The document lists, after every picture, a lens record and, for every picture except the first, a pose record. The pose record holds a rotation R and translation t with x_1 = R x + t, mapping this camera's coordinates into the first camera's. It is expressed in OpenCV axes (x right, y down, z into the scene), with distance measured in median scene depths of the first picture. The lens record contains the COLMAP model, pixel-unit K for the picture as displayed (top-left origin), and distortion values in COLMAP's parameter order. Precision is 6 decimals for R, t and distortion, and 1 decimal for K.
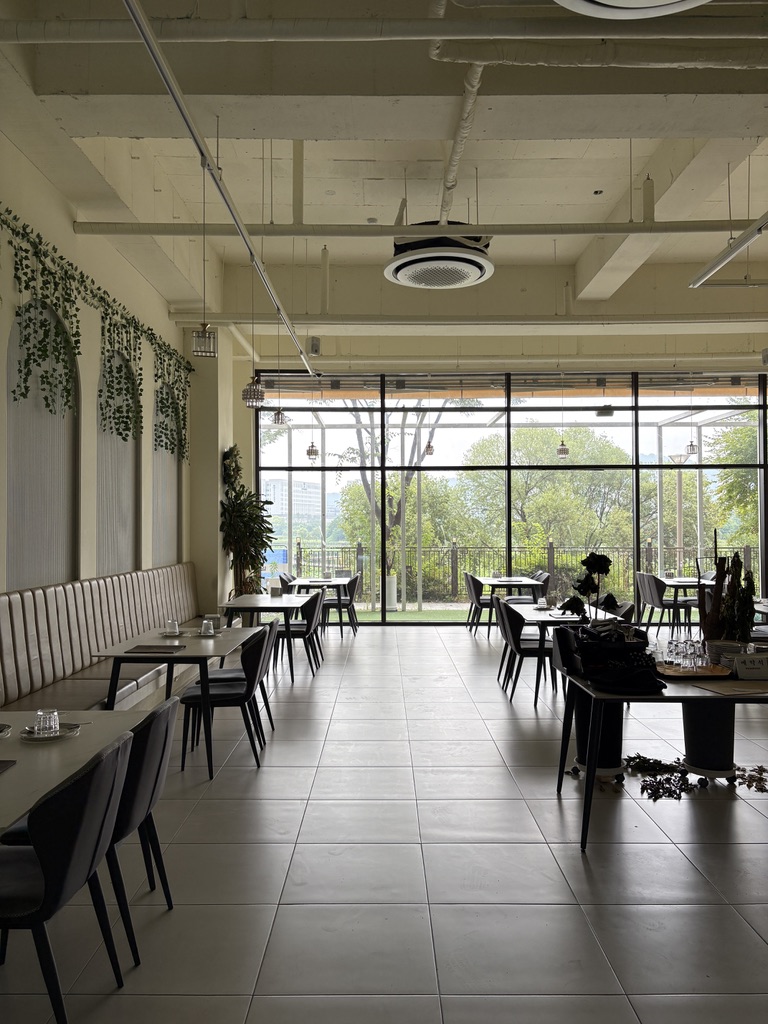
lens RADIAL K [[774.6, 0, 384.0], [0, 774.6, 512.0], [0, 0, 1]] dist [0.047764, -0.008664]
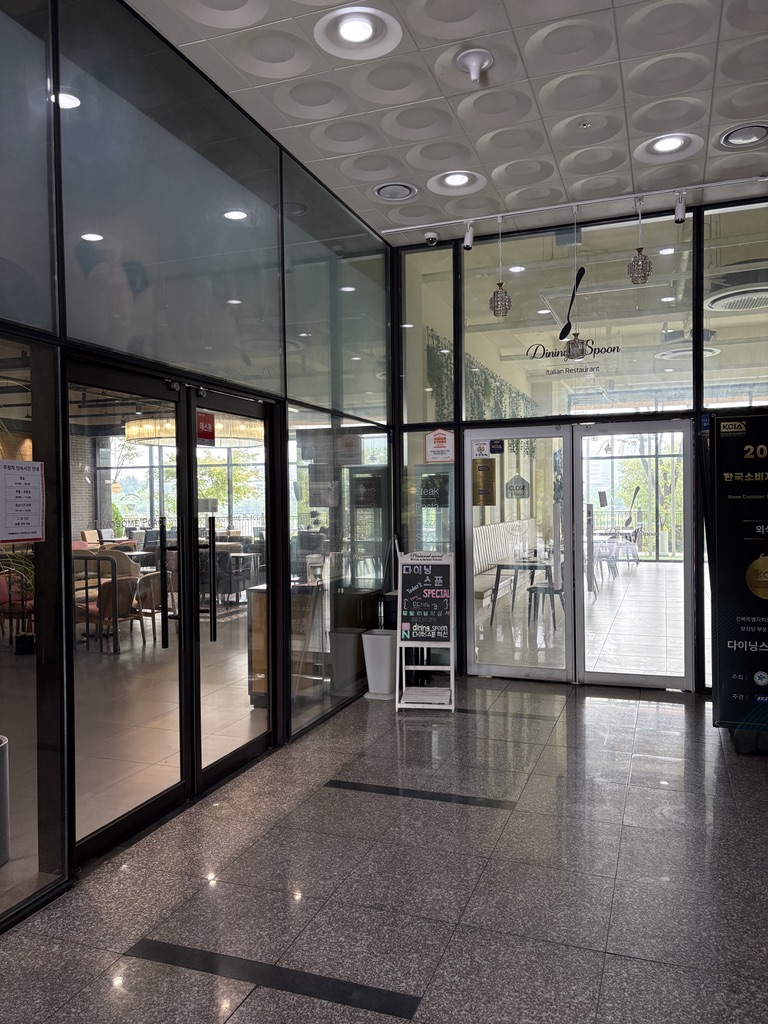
lens RADIAL K [[774.6, 0, 384.0], [0, 774.6, 512.0], [0, 0, 1]] dist [0.047764, -0.008664]
pose [[0.941255, 0.005200, -0.337657, 0.010350], [0.010327, 0.998971, 0.044172, -0.022188], [0.337539, -0.045064, 0.940232, -0.543645]]
